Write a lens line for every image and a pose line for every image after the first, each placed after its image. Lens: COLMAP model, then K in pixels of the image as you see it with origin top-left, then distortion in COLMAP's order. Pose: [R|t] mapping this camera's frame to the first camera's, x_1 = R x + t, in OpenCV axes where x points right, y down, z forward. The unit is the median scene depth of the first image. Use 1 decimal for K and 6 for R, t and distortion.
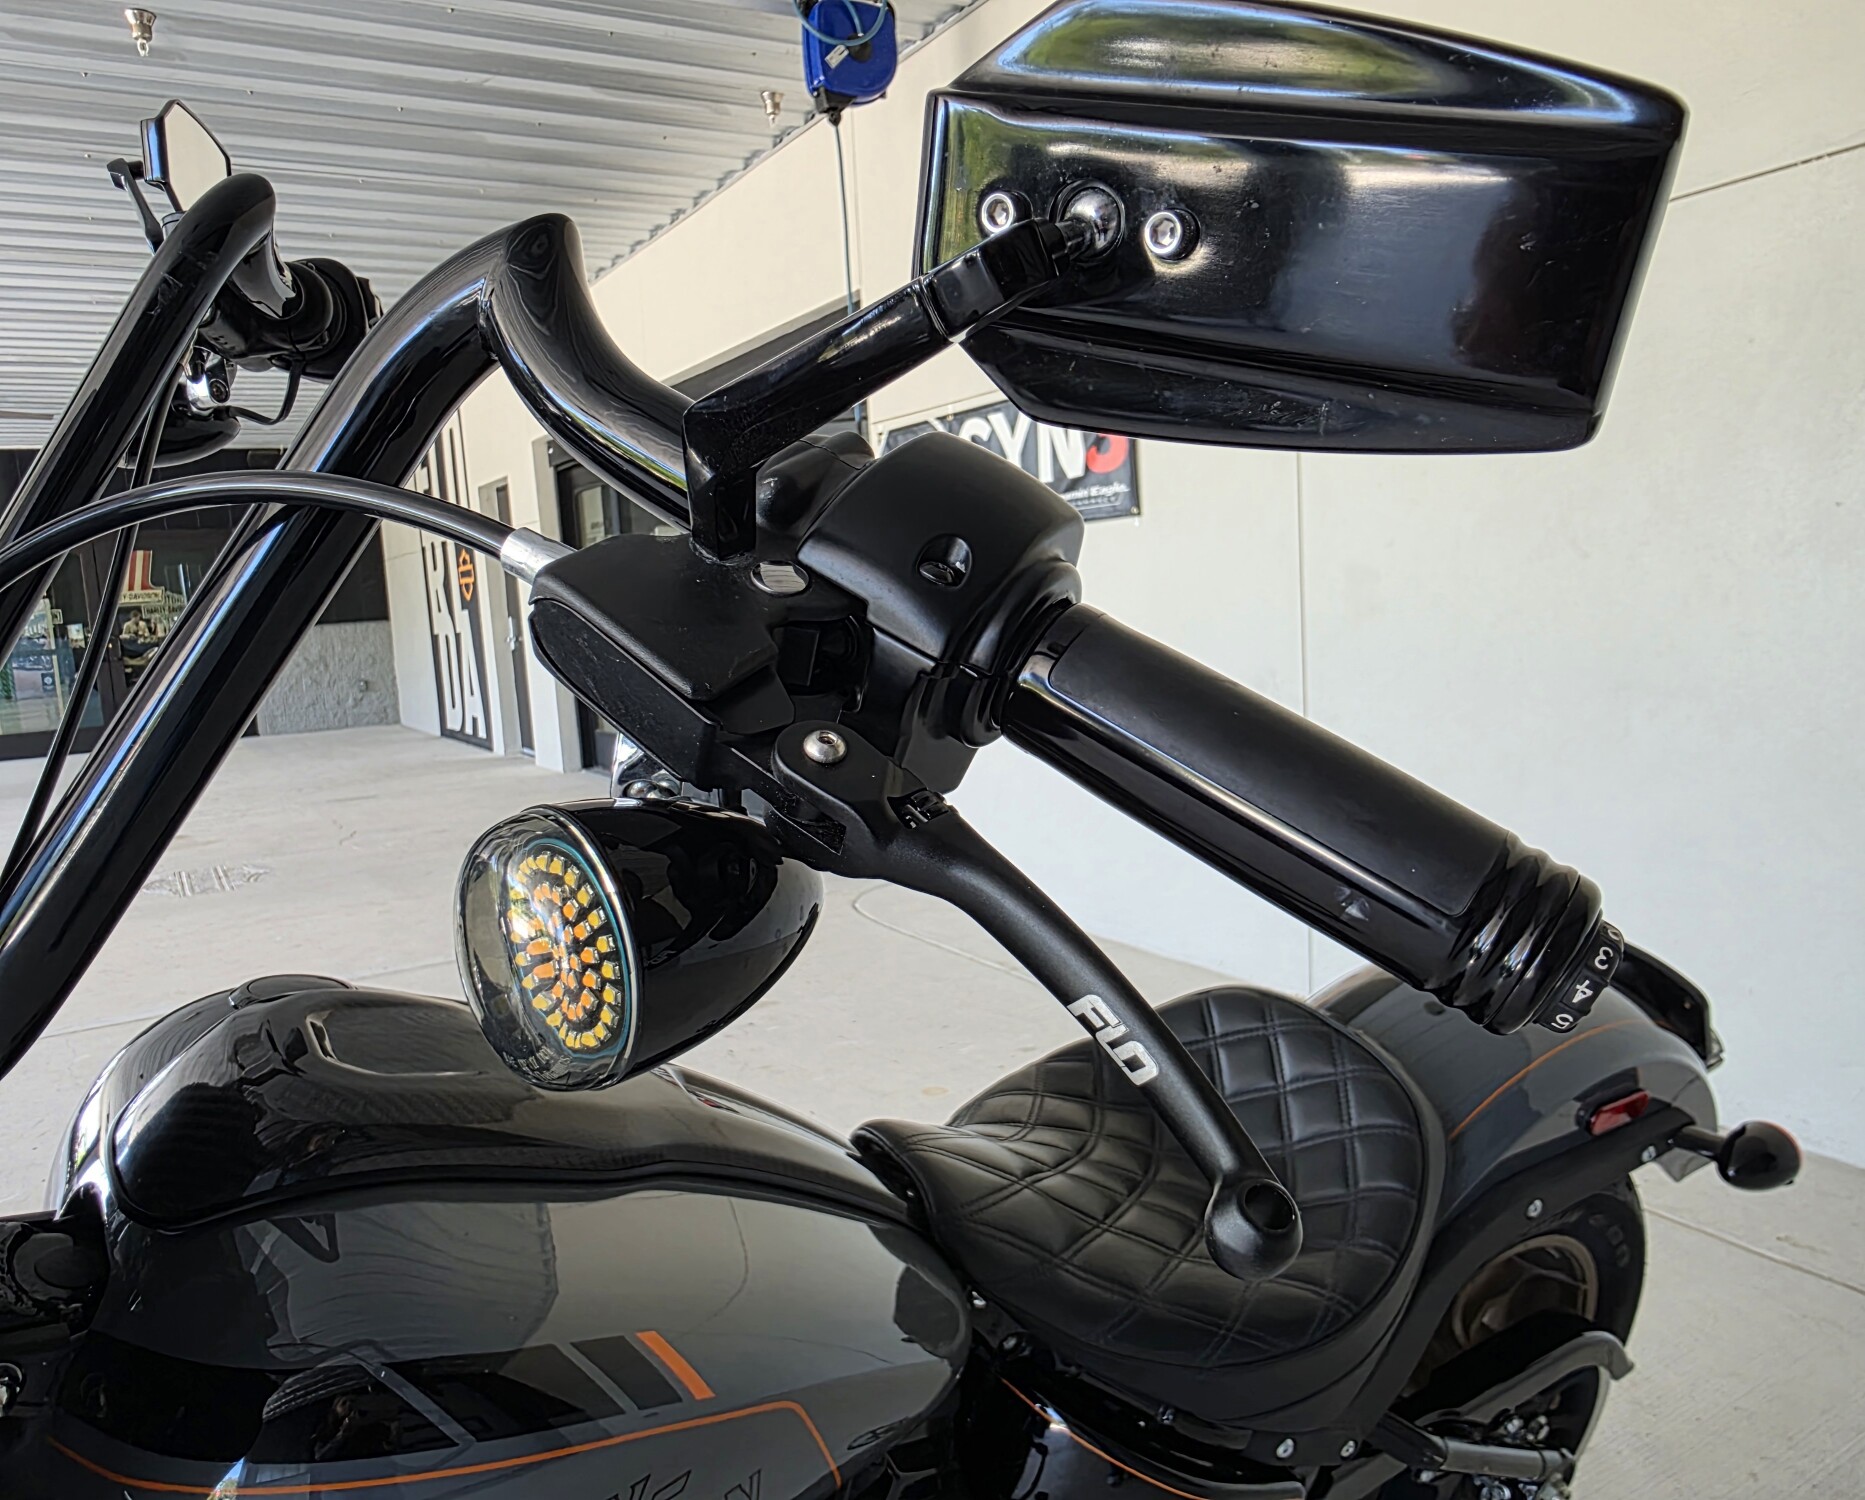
lens RADIAL K [[1260.1, 0, 932.5], [0, 1260.1, 750.0], [0, 0, 1]] dist [-0.001769, -0.003013]
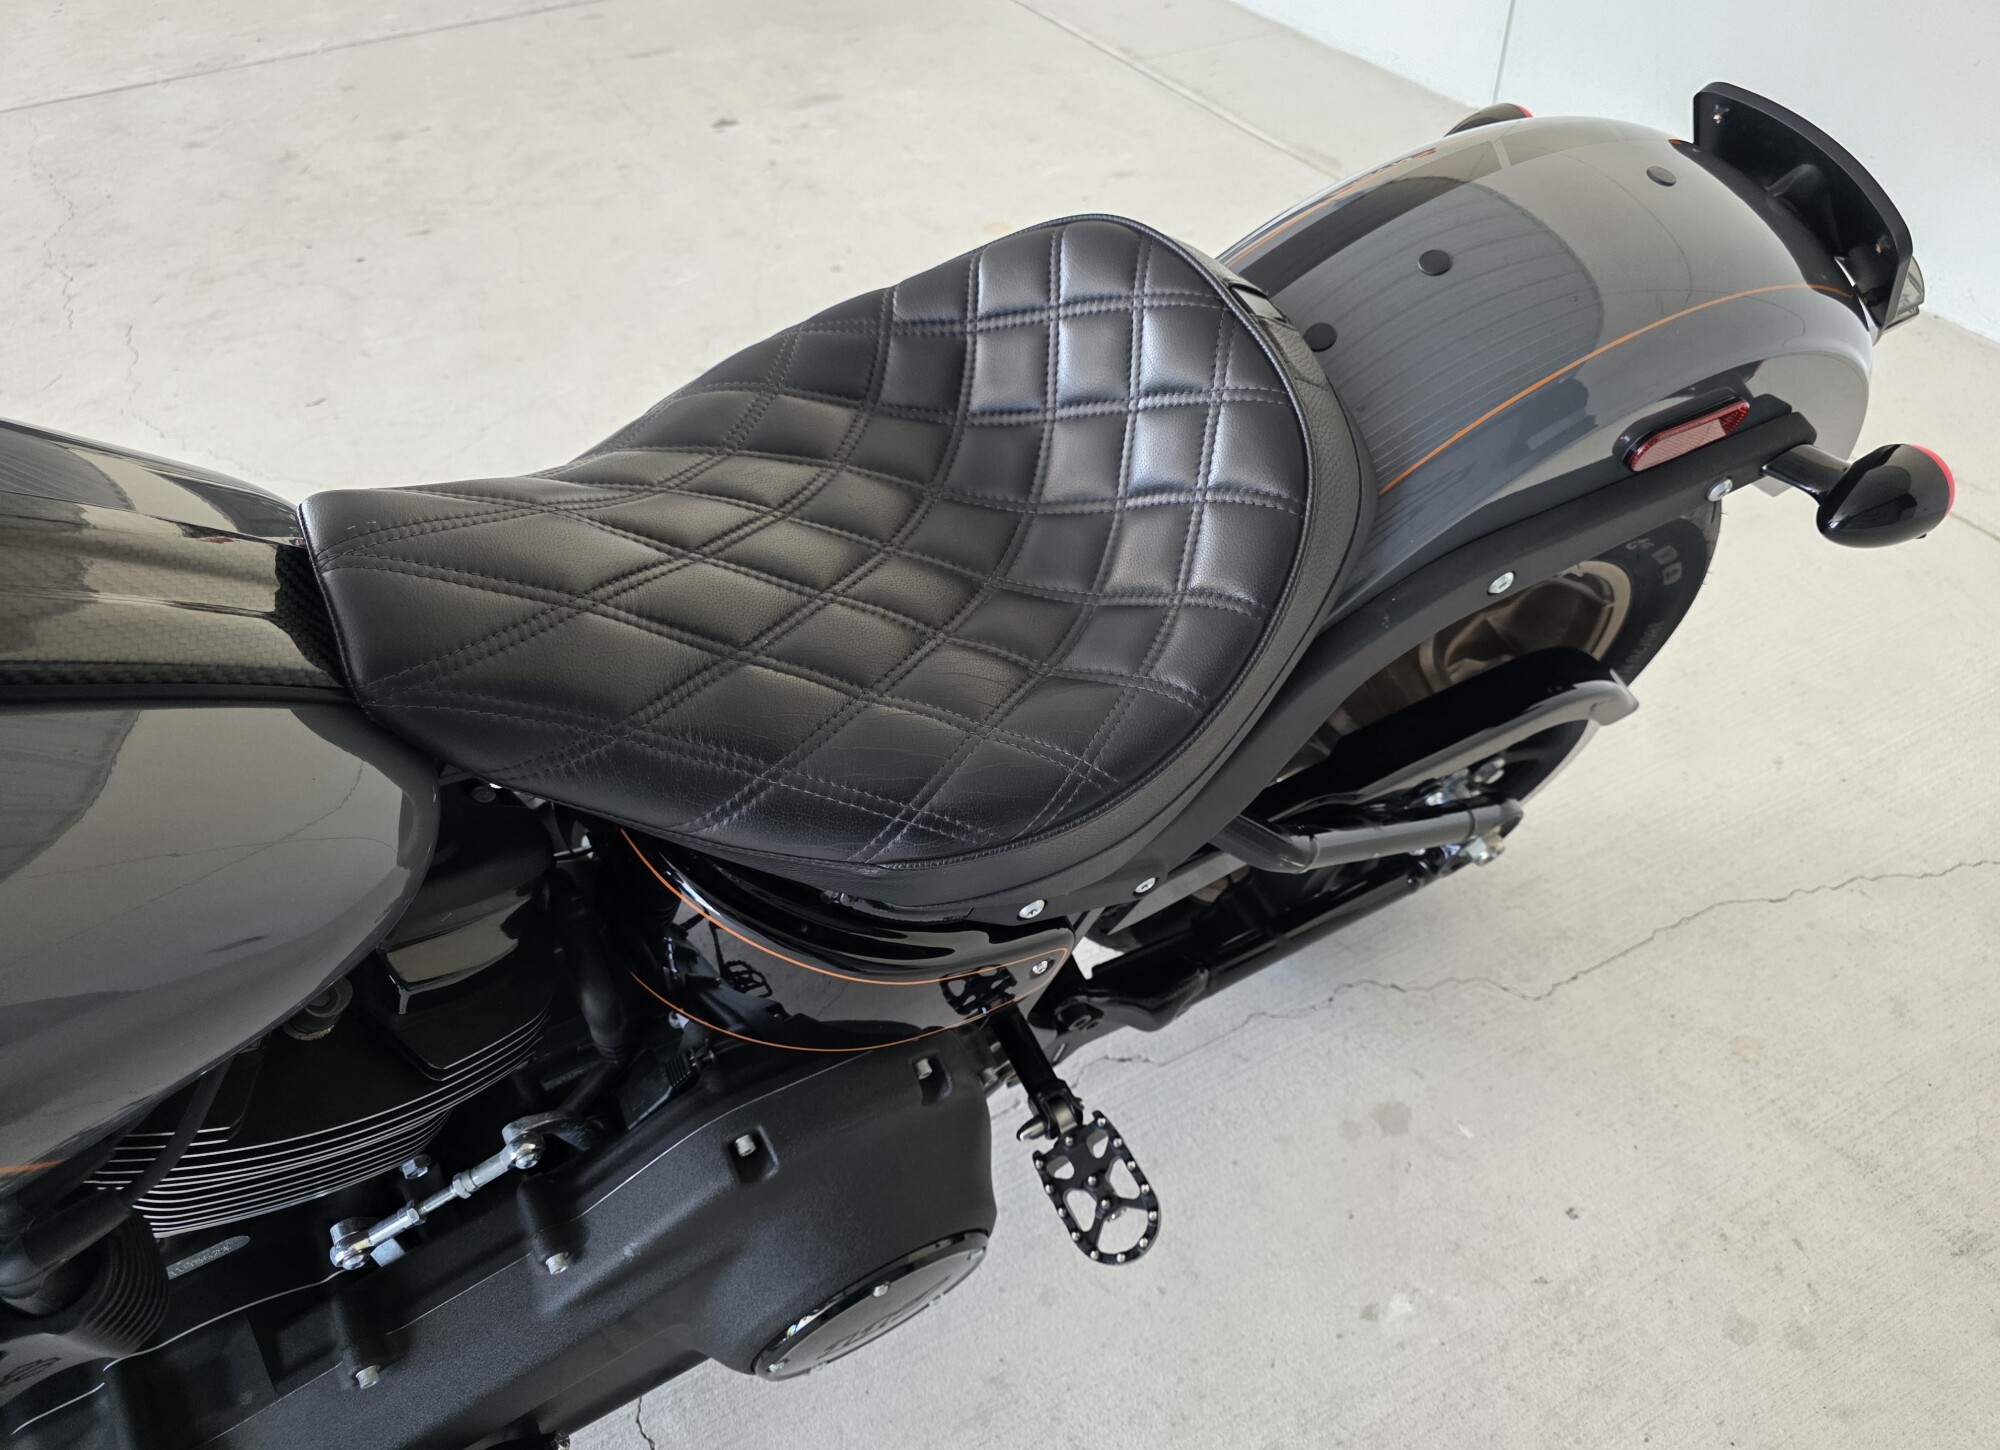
lens RADIAL K [[1404.9, 0, 1000.0], [0, 1404.9, 725.0], [0, 0, 1]] dist [0.008003, -0.002898]
pose [[0.998939, 0.038549, -0.025193, 0.140296], [-0.016694, 0.812988, 0.582041, -0.002960], [0.042919, -0.581003, 0.812769, 0.202505]]
